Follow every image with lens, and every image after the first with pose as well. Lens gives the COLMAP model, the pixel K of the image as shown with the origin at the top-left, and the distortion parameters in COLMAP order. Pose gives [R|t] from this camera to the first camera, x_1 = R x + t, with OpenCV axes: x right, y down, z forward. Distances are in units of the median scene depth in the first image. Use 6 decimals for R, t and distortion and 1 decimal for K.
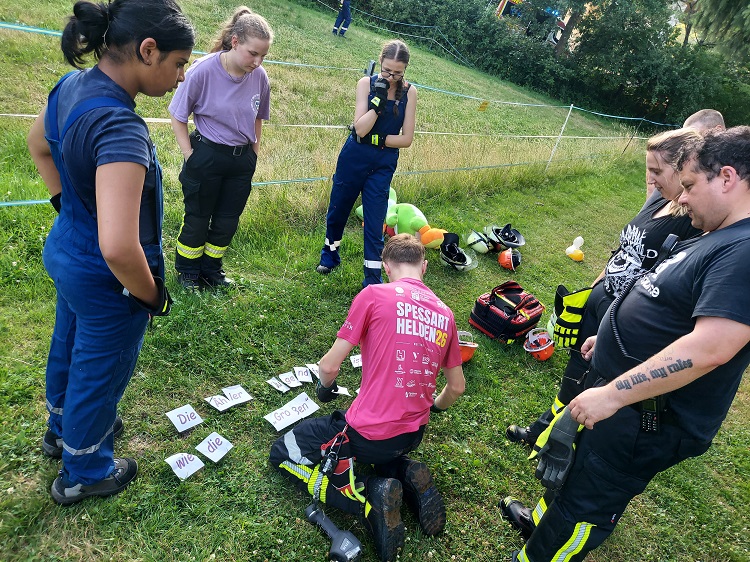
lens RADIAL K [[607.1, 0, 375.0], [0, 607.1, 281.0], [0, 0, 1]] dist [0.077896, -0.095357]
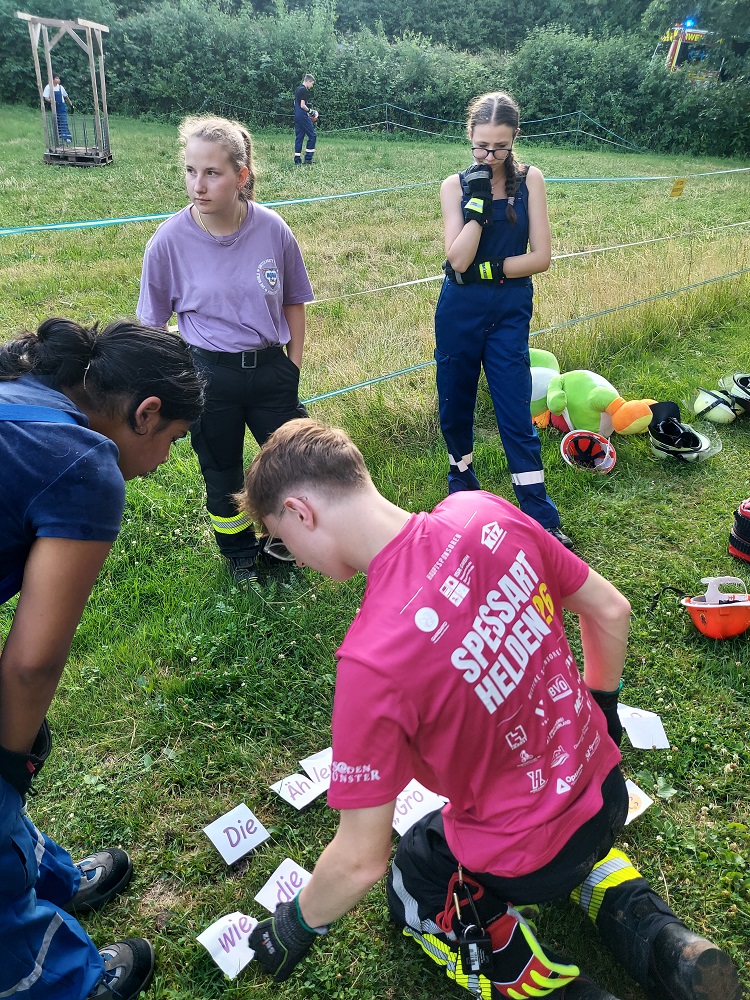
lens RADIAL K [[809.5, 0, 374.2], [0, 809.5, 474.6], [0, 0, 1]] dist [0.077896, -0.095357]
pose [[0.955031, -0.194145, -0.224106, 0.023015], [0.186201, 0.980899, -0.056263, -0.018227], [0.230749, 0.012004, 0.972939, 0.174933]]
